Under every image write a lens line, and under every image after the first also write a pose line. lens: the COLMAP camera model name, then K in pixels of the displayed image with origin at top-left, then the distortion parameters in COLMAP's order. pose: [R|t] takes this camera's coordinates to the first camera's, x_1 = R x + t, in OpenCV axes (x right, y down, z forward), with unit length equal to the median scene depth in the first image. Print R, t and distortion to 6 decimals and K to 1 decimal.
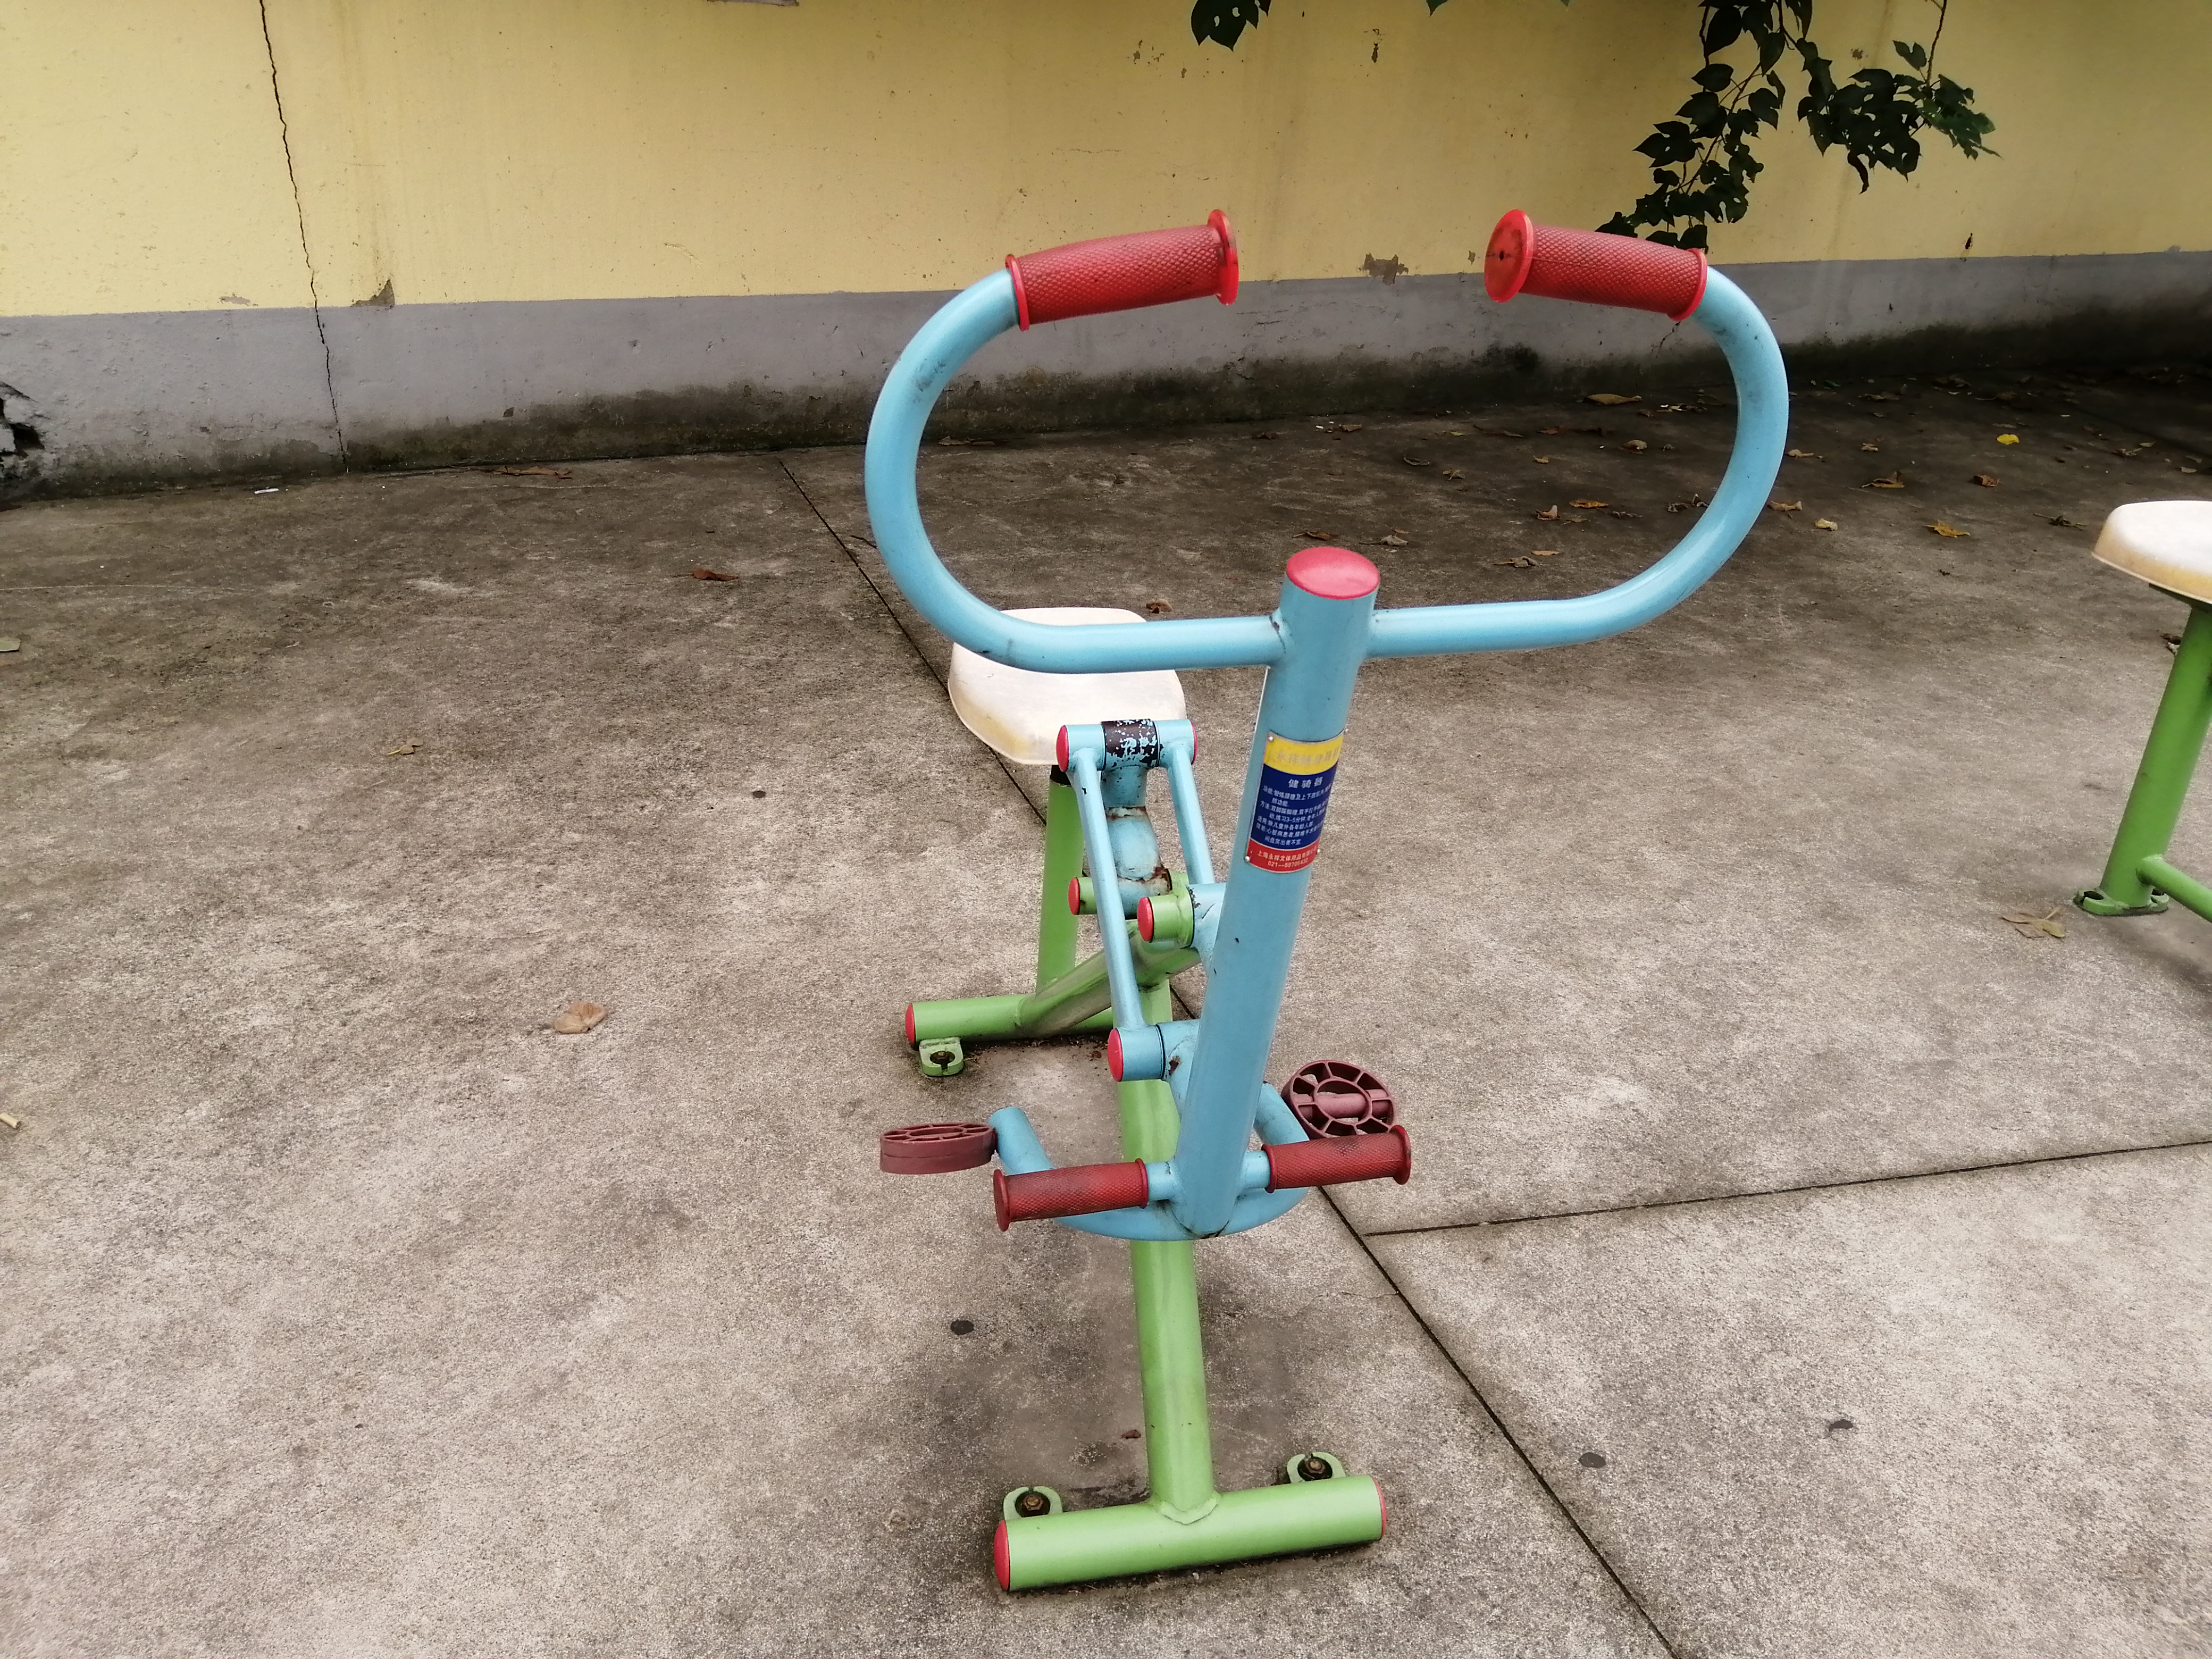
lens RADIAL K [[1727.0, 0, 1106.0], [0, 1727.0, 829.5], [0, 0, 1]] dist [0.090188, -0.154455]
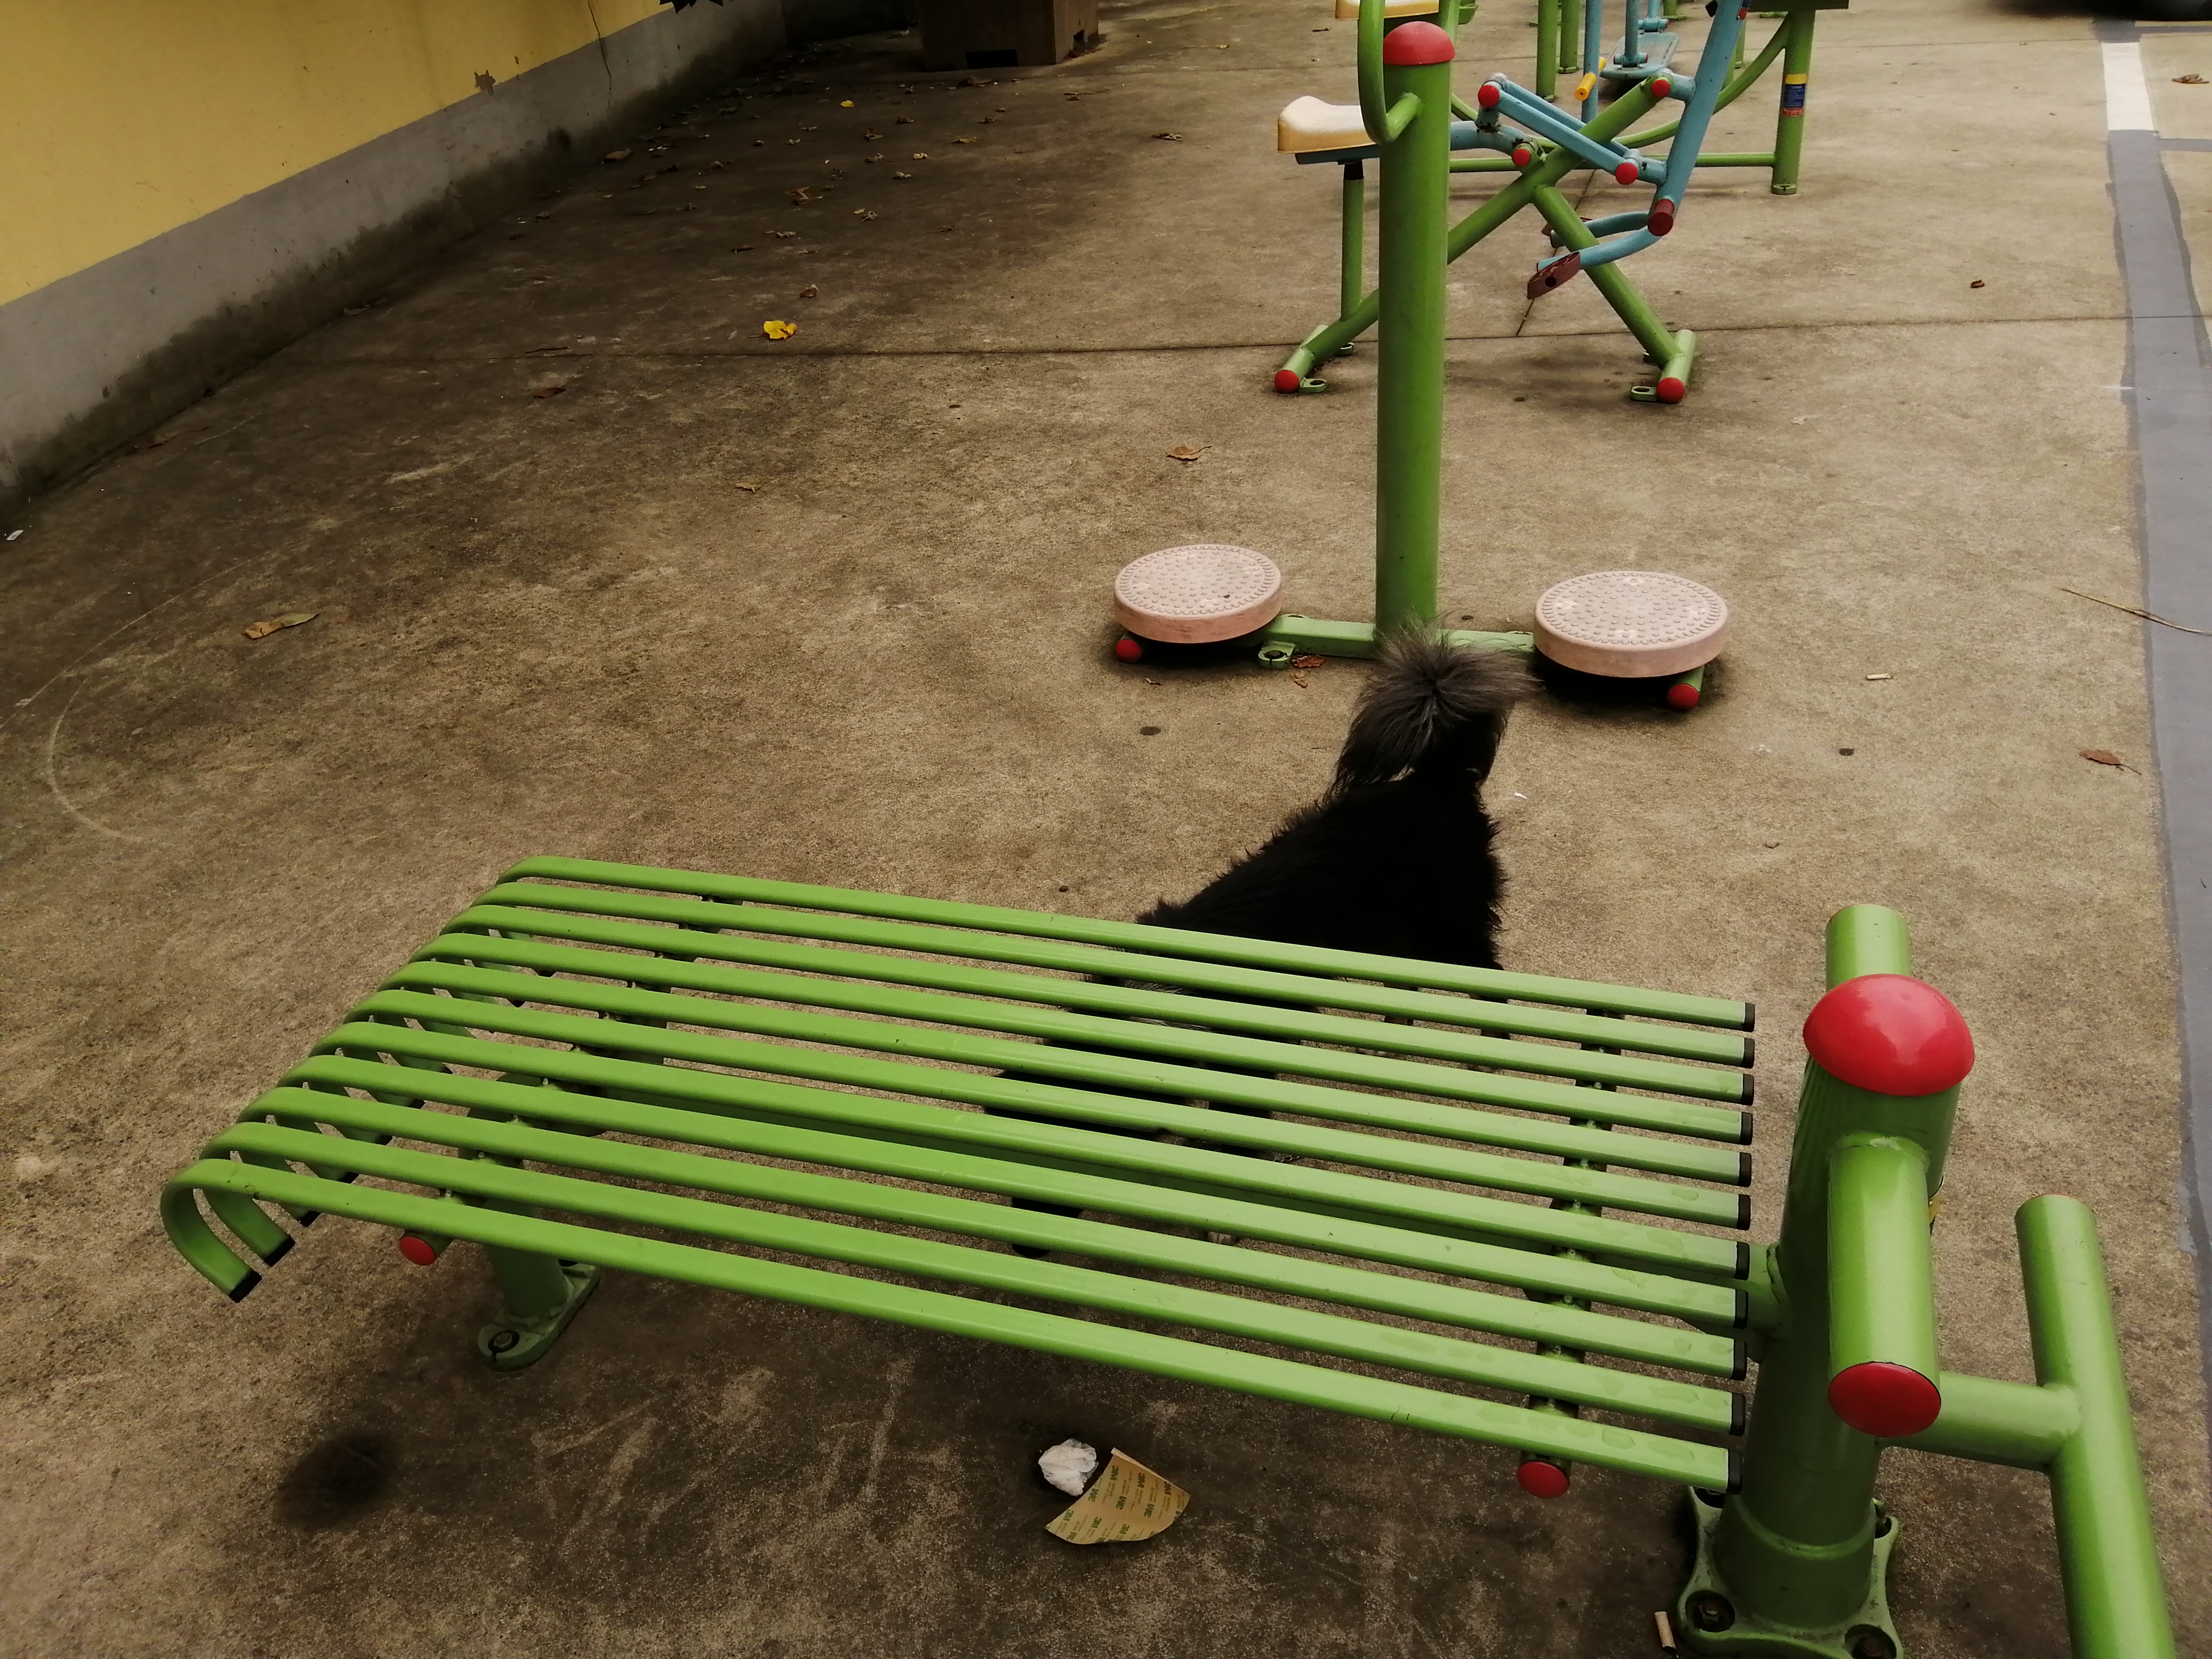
lens RADIAL K [[1740.6, 0, 1106.0], [0, 1740.6, 829.5], [0, 0, 1]] dist [0.111876, -0.230337]
pose [[0.508617, -0.523585, 0.683497, -0.793795], [0.477466, 0.832121, 0.282136, -0.047208], [-0.716474, 0.182847, 0.673225, 0.005017]]
